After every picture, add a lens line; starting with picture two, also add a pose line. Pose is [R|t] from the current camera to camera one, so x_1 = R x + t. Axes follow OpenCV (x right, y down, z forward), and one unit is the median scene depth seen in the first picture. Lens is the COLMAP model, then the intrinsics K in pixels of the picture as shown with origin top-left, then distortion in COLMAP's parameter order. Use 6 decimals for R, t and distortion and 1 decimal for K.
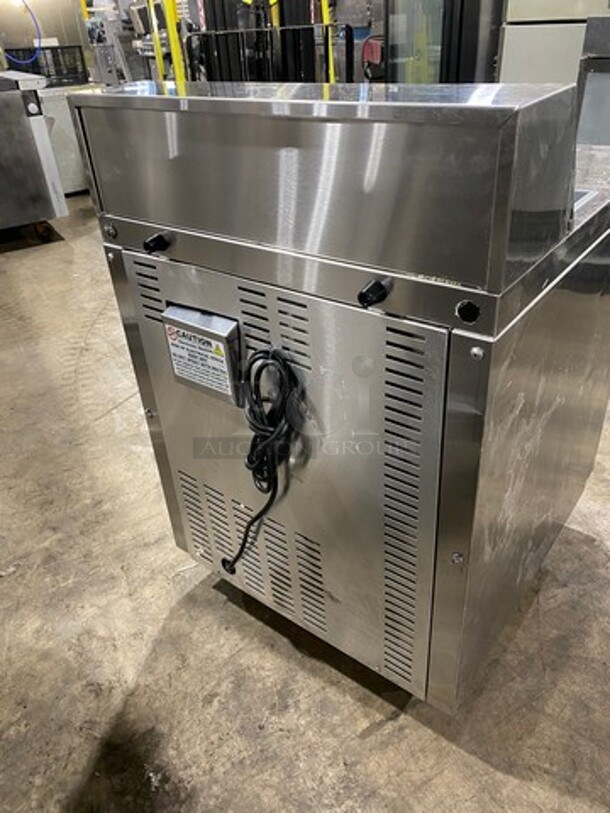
lens RADIAL K [[615.2, 0, 305.0], [0, 615.2, 406.5], [0, 0, 1]] dist [0.001238, 0.004037]
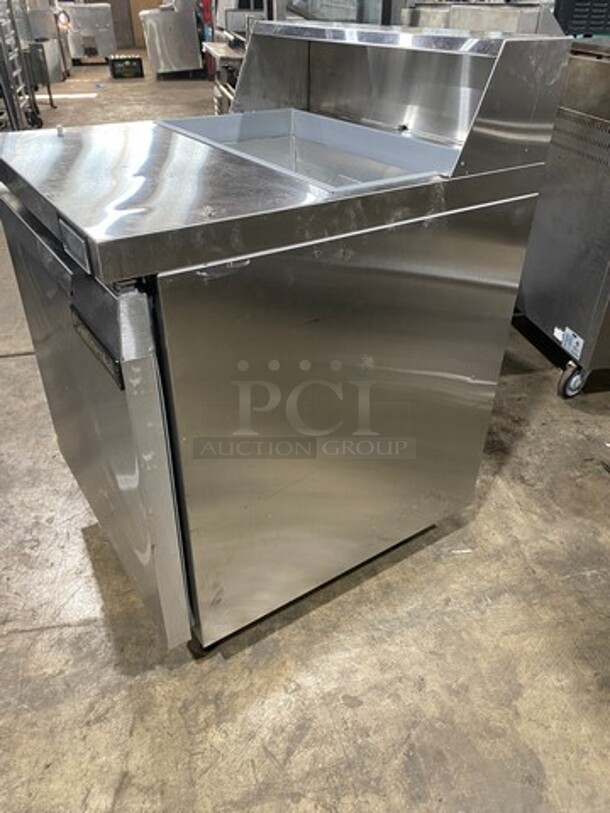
lens RADIAL K [[615.2, 0, 305.0], [0, 615.2, 406.5], [0, 0, 1]] dist [0.001238, 0.004037]
pose [[-0.947717, -0.128961, 0.291893, -0.260684], [0.211757, 0.430143, 0.877574, -0.920796], [-0.238729, 0.893502, -0.380345, 1.518226]]
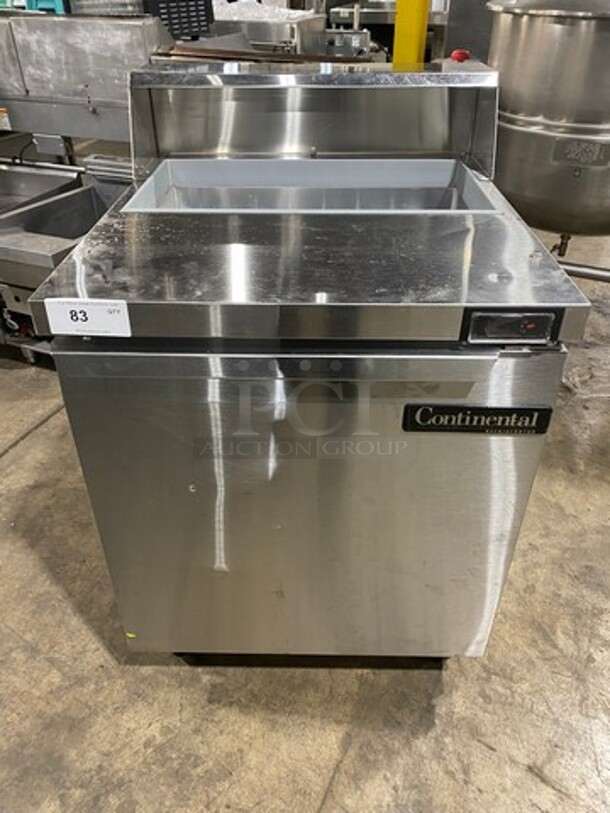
lens RADIAL K [[611.8, 0, 301.8], [0, 611.8, 396.7], [0, 0, 1]] dist [0.006387, 0.002968]
pose [[-0.798480, 0.396146, -0.453320, 0.644173], [-0.280735, 0.421098, 0.862476, -0.955238], [0.532558, 0.815932, -0.225026, 1.268884]]
